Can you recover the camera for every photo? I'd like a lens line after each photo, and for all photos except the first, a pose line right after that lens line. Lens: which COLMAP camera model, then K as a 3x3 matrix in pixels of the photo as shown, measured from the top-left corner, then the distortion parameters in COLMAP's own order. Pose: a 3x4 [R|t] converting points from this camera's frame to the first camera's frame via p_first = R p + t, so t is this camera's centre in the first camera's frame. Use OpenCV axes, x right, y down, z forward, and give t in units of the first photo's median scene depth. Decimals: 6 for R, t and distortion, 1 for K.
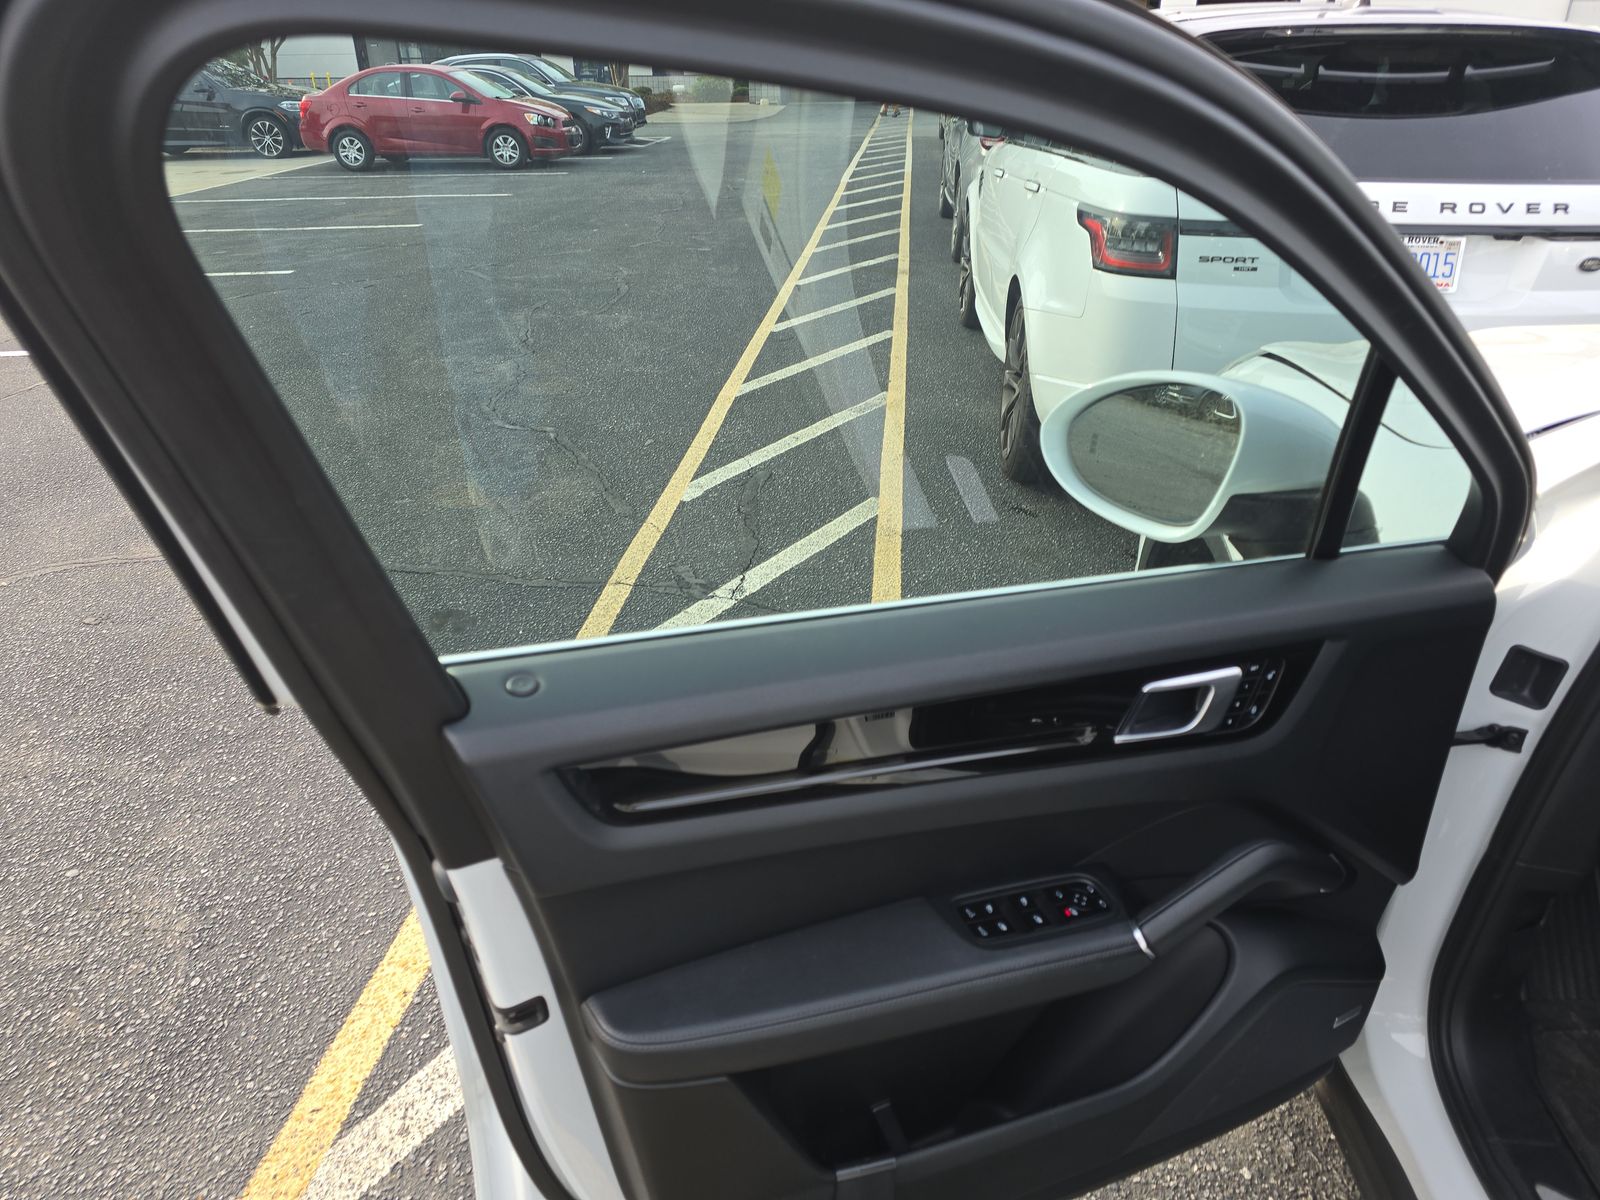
lens RADIAL K [[1086.9, 0, 824.7], [0, 1086.9, 597.1], [0, 0, 1]] dist [0.045756, -0.030541]
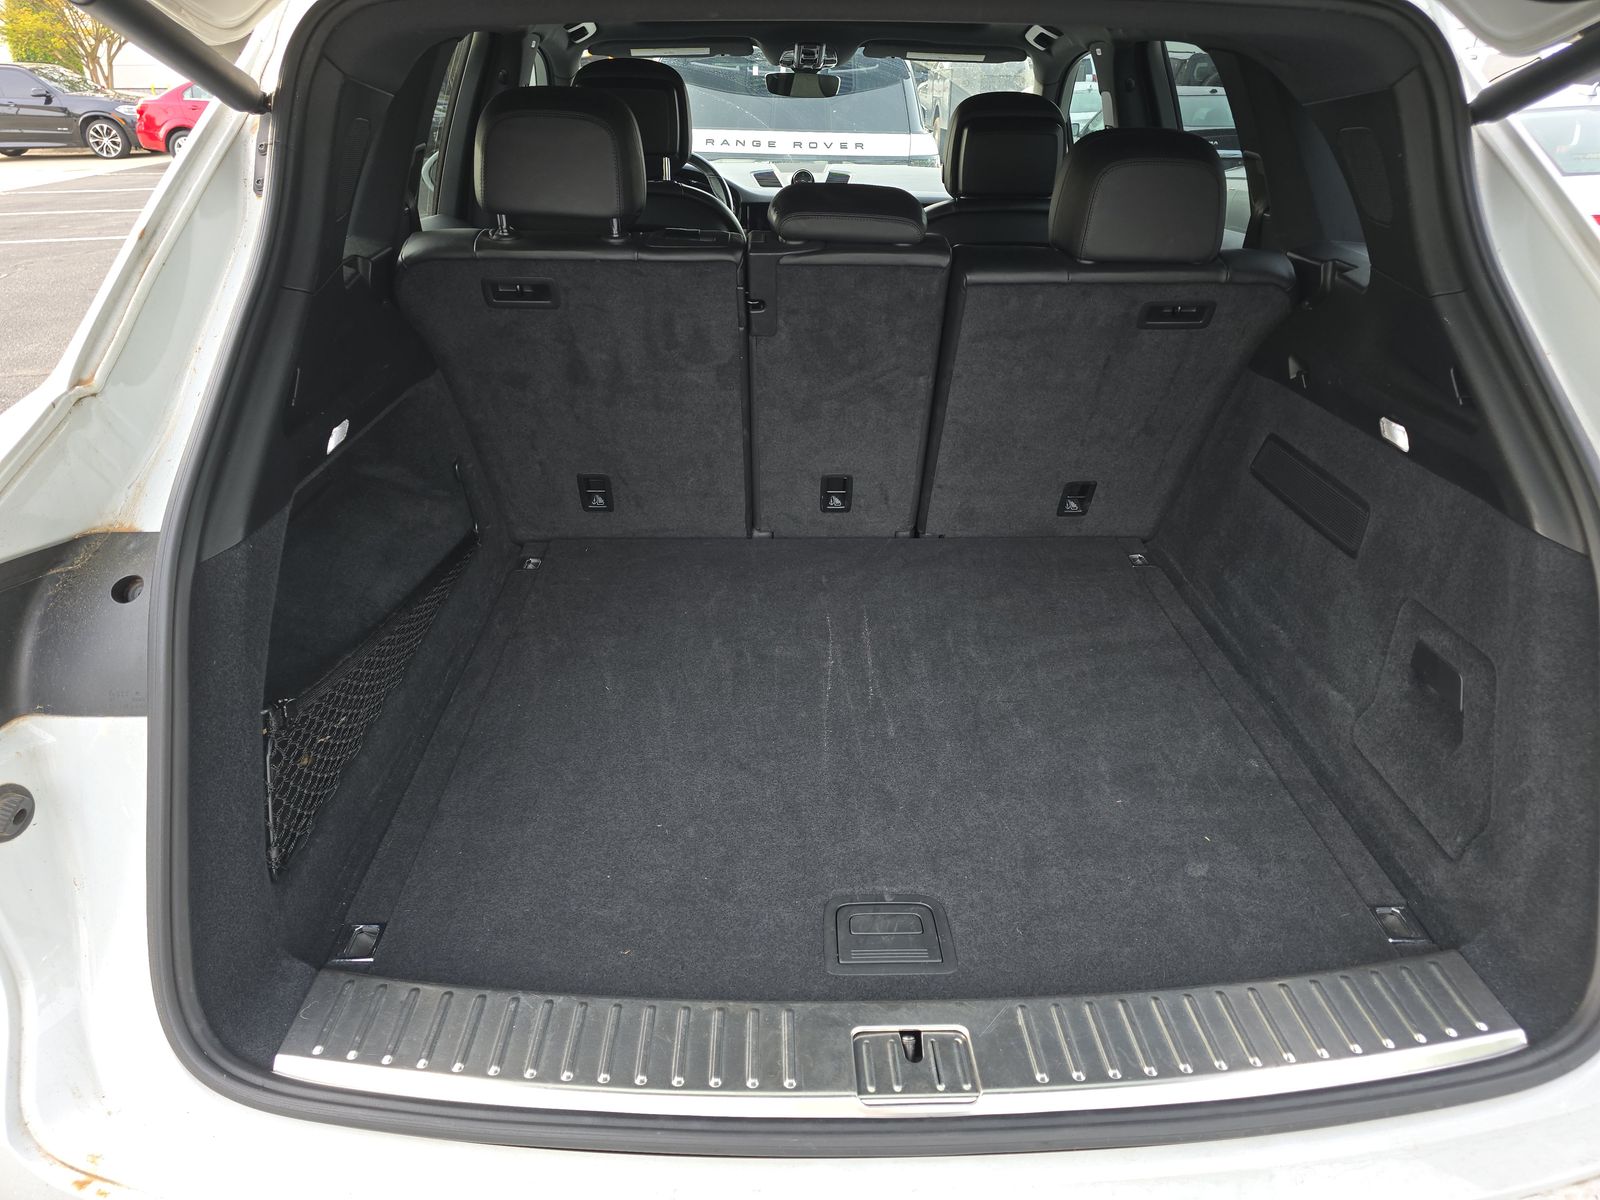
lens RADIAL K [[1086.9, 0, 824.7], [0, 1086.9, 597.1], [0, 0, 1]] dist [0.045756, -0.030541]
pose [[0.994428, -0.036684, 0.098831, 0.063896], [0.038146, 0.999188, -0.012937, 0.065597], [-0.098277, 0.016635, 0.995020, -0.123713]]
